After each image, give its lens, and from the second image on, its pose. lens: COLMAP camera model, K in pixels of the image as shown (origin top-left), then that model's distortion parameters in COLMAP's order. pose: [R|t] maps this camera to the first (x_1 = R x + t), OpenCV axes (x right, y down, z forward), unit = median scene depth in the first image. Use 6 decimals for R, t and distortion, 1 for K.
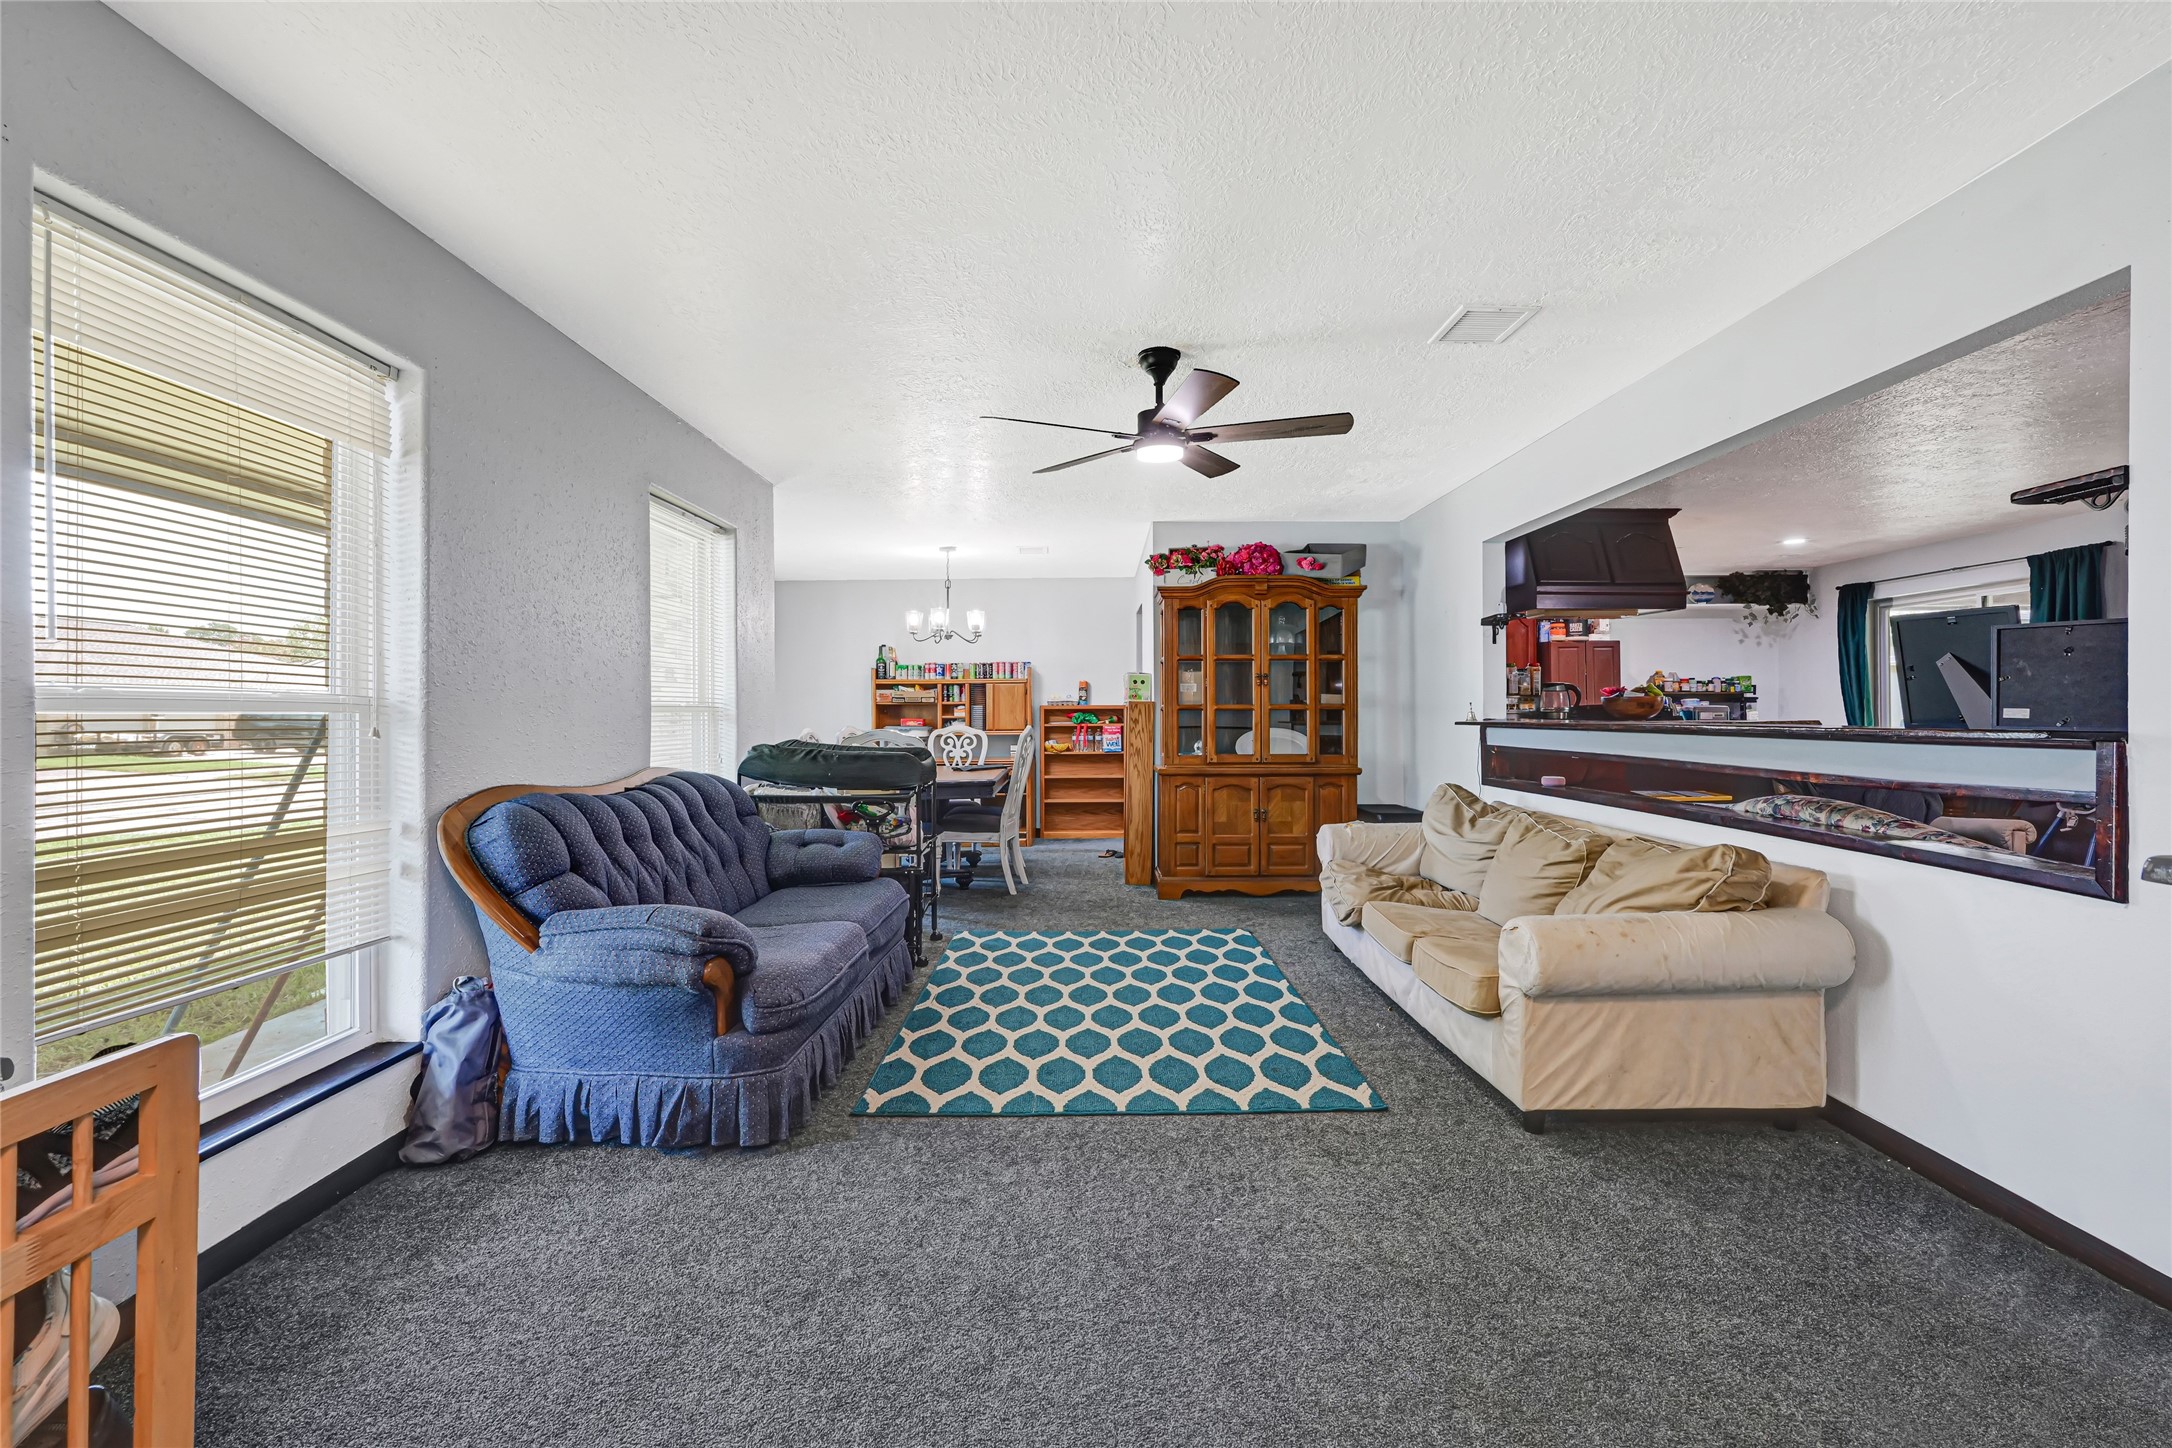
lens RADIAL K [[905.5, 0, 1079.7], [0, 905.5, 711.6], [0, 0, 1]] dist [0.001461, -0.000330]
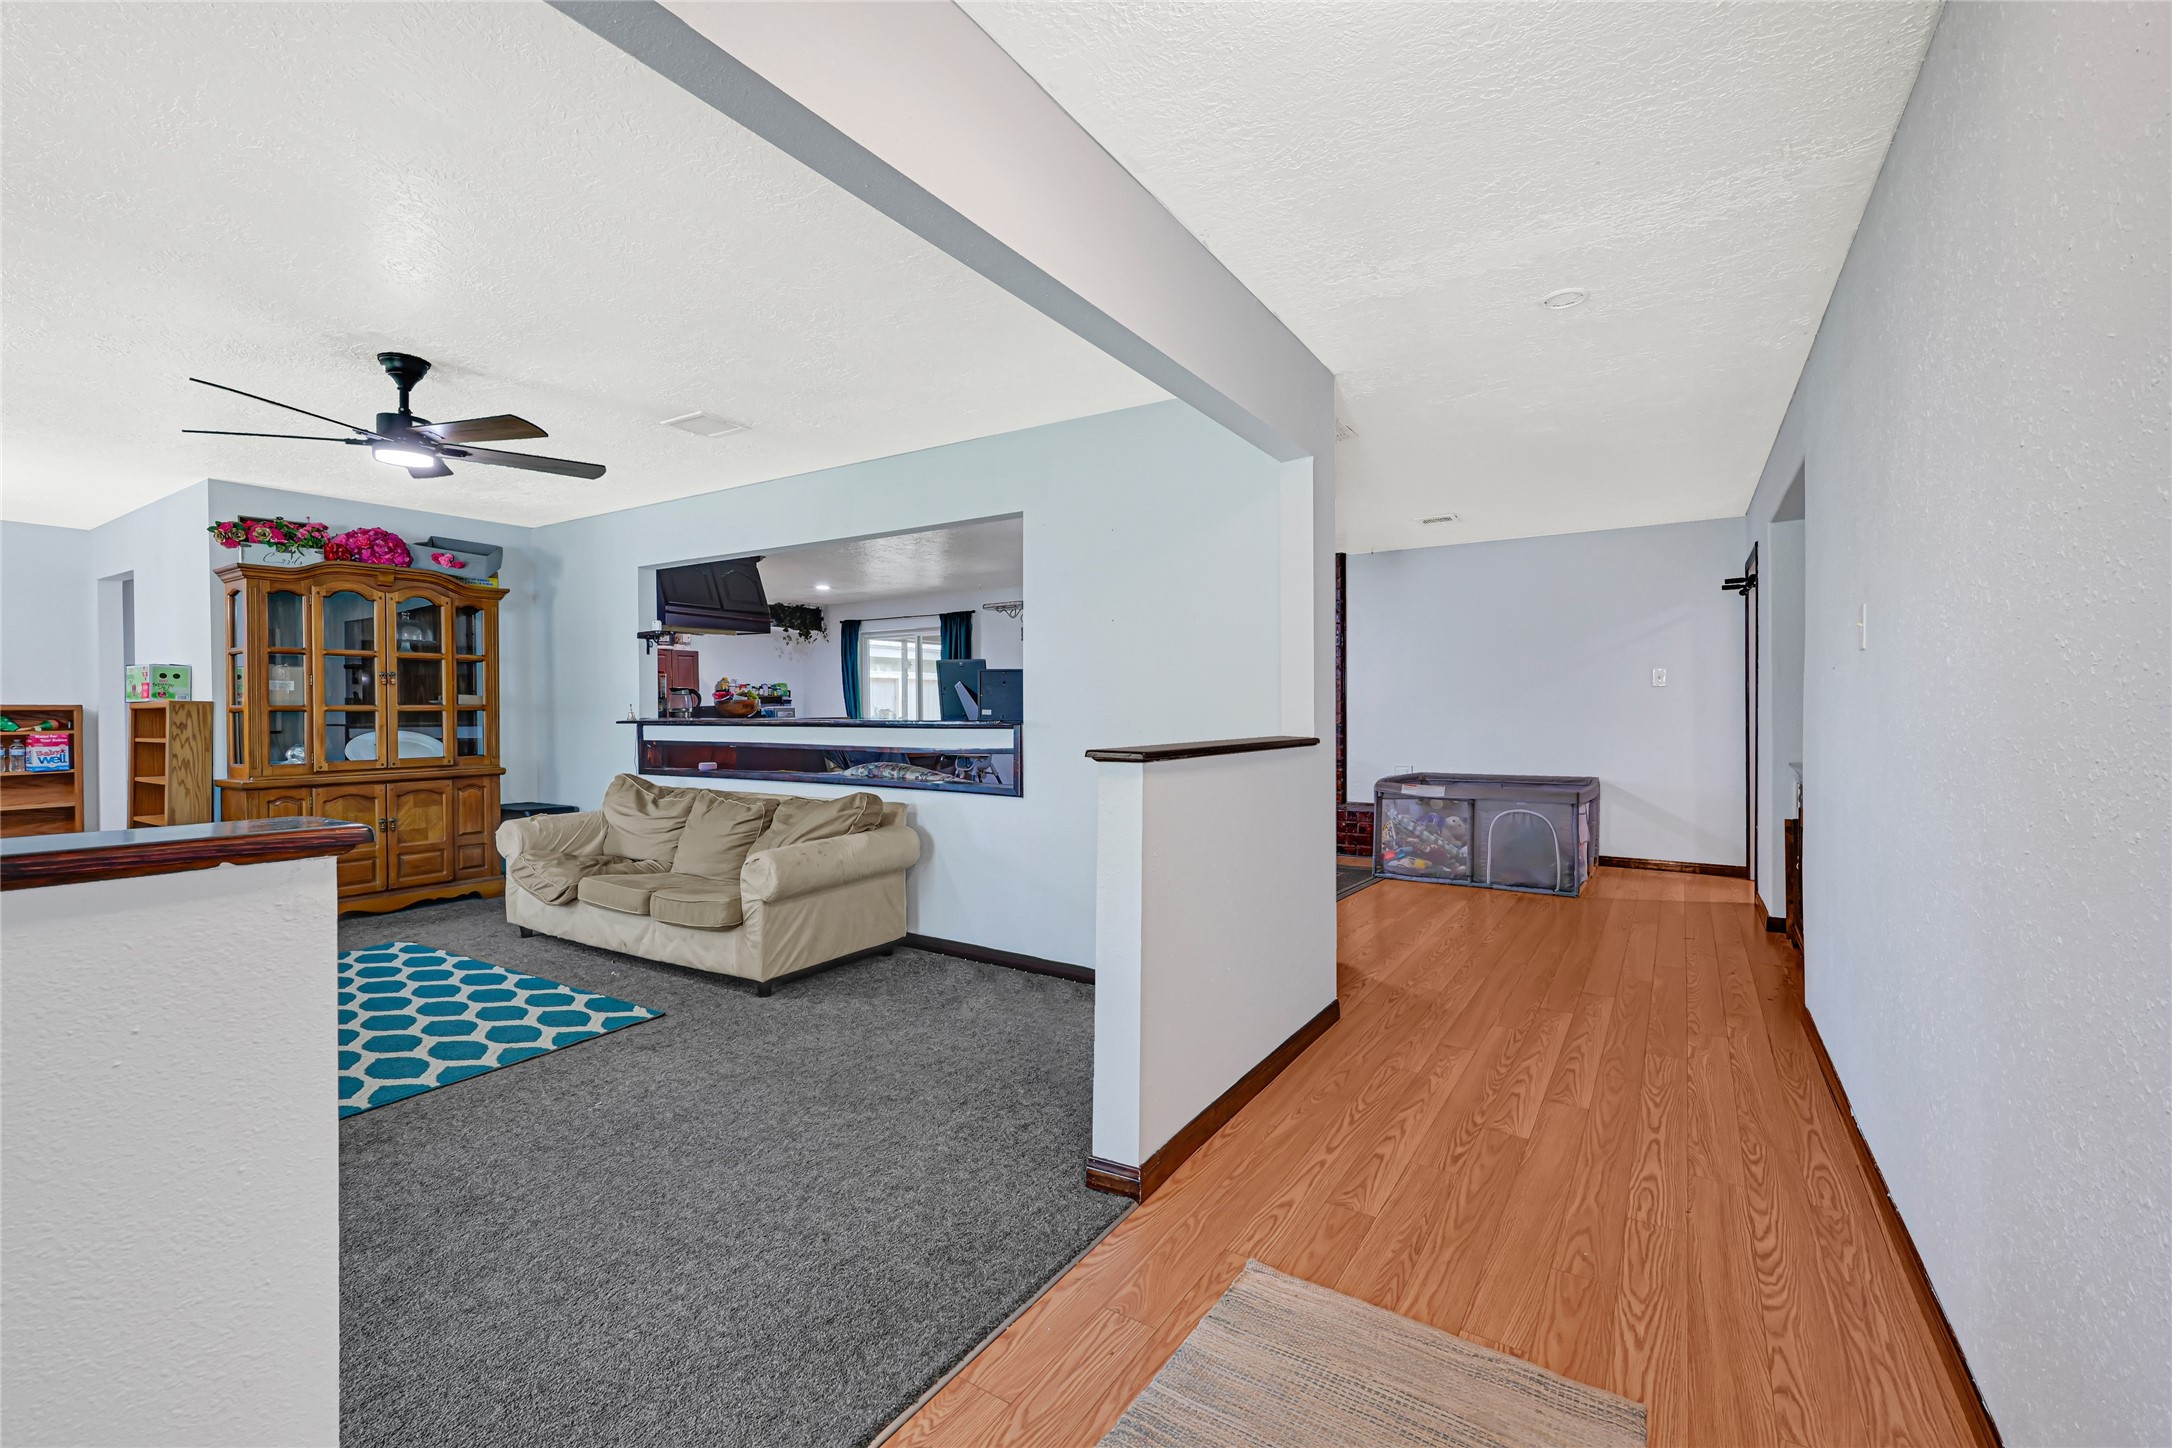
lens RADIAL K [[914.0, 0, 1100.4], [0, 914.0, 721.6], [0, 0, 1]] dist [0.000446, 0.000114]
pose [[0.525530, -0.013513, 0.850668, -0.212275], [0.003332, 0.999899, 0.013825, -0.001672], [-0.850768, -0.004432, 0.525522, -0.110978]]
